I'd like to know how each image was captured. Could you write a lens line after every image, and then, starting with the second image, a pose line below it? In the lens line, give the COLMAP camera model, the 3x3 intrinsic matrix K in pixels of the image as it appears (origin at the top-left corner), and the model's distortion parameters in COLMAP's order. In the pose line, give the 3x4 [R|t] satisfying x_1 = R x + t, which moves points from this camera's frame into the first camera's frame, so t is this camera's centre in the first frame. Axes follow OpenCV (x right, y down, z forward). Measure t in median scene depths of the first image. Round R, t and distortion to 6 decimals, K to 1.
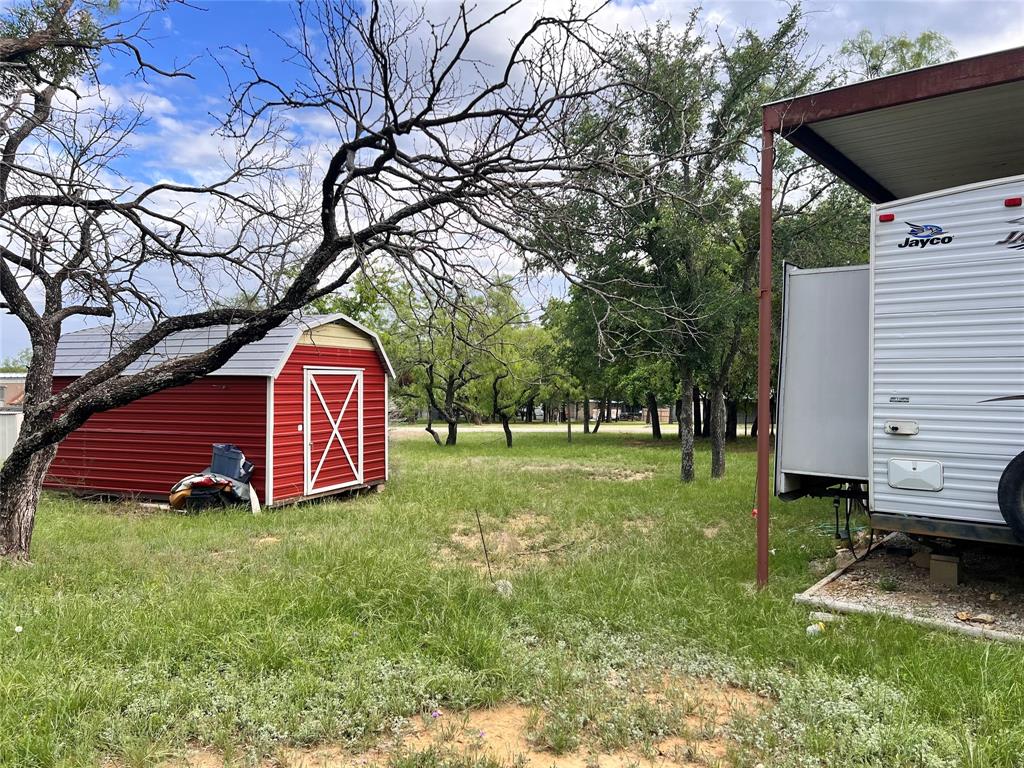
lens RADIAL K [[769.9, 0, 512.0], [0, 769.9, 384.0], [0, 0, 1]] dist [0.001226, -0.000059]
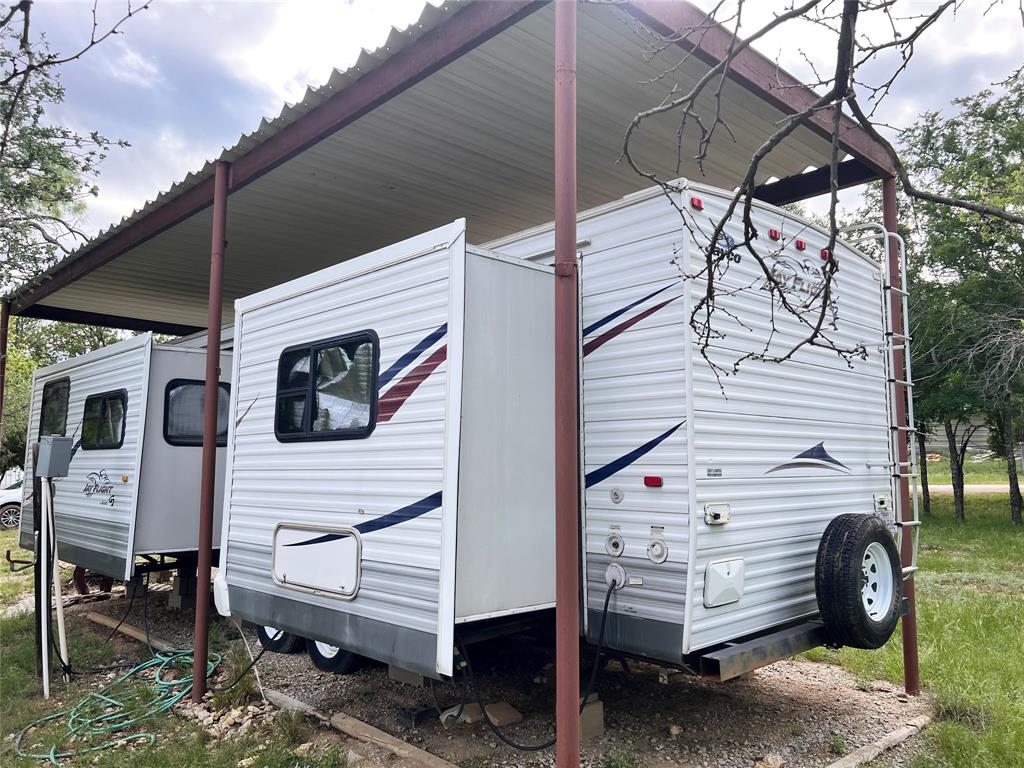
lens RADIAL K [[769.9, 0, 512.0], [0, 769.9, 384.0], [0, 0, 1]] dist [0.001226, -0.000059]
pose [[0.122956, 0.099516, 0.987410, -0.175595], [0.003826, 0.994905, -0.100748, 0.009787], [-0.992405, 0.016166, 0.121948, 1.002689]]
